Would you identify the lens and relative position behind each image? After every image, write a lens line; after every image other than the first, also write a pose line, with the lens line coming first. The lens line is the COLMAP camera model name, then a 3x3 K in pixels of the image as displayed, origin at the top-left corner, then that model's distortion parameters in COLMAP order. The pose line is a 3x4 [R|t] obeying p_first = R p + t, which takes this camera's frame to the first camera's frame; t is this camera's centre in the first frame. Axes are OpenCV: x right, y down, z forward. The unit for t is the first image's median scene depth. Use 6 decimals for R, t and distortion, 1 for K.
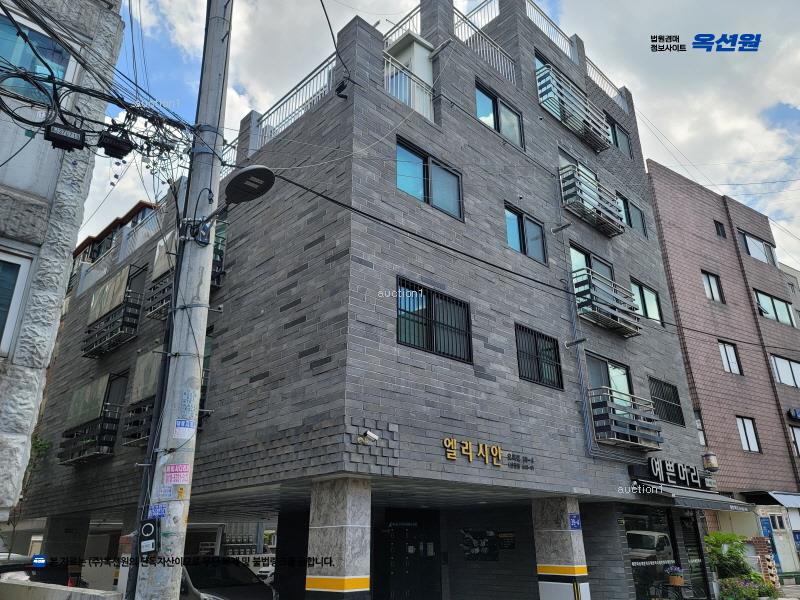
lens RADIAL K [[588.0, 0, 405.2], [0, 588.0, 301.7], [0, 0, 1]] dist [0.053440, -0.007281]
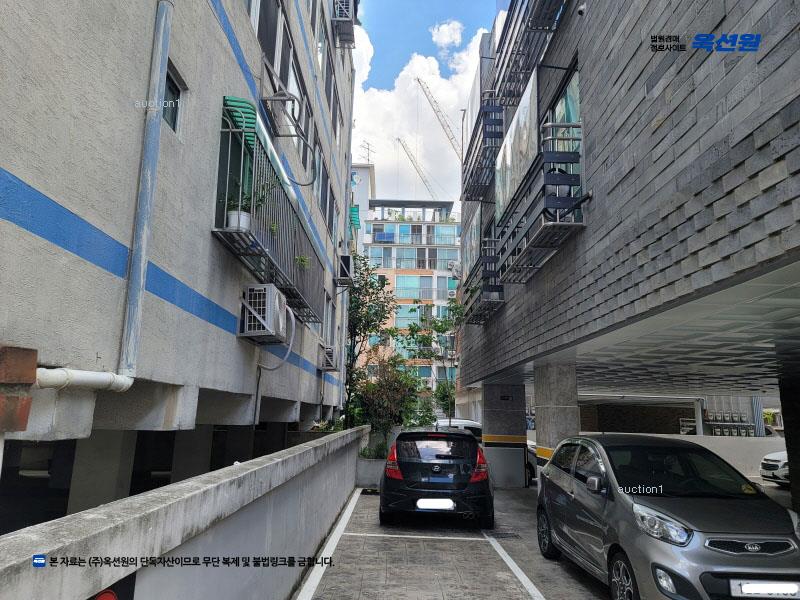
lens RADIAL K [[588.0, 0, 402.3], [0, 588.0, 293.7], [0, 0, 1]] dist [0.053440, -0.007281]
pose [[0.728168, -0.111823, -0.676215, -0.044397], [0.230132, 0.969214, 0.087538, 0.085394], [0.645609, -0.219361, 0.731485, 0.210801]]
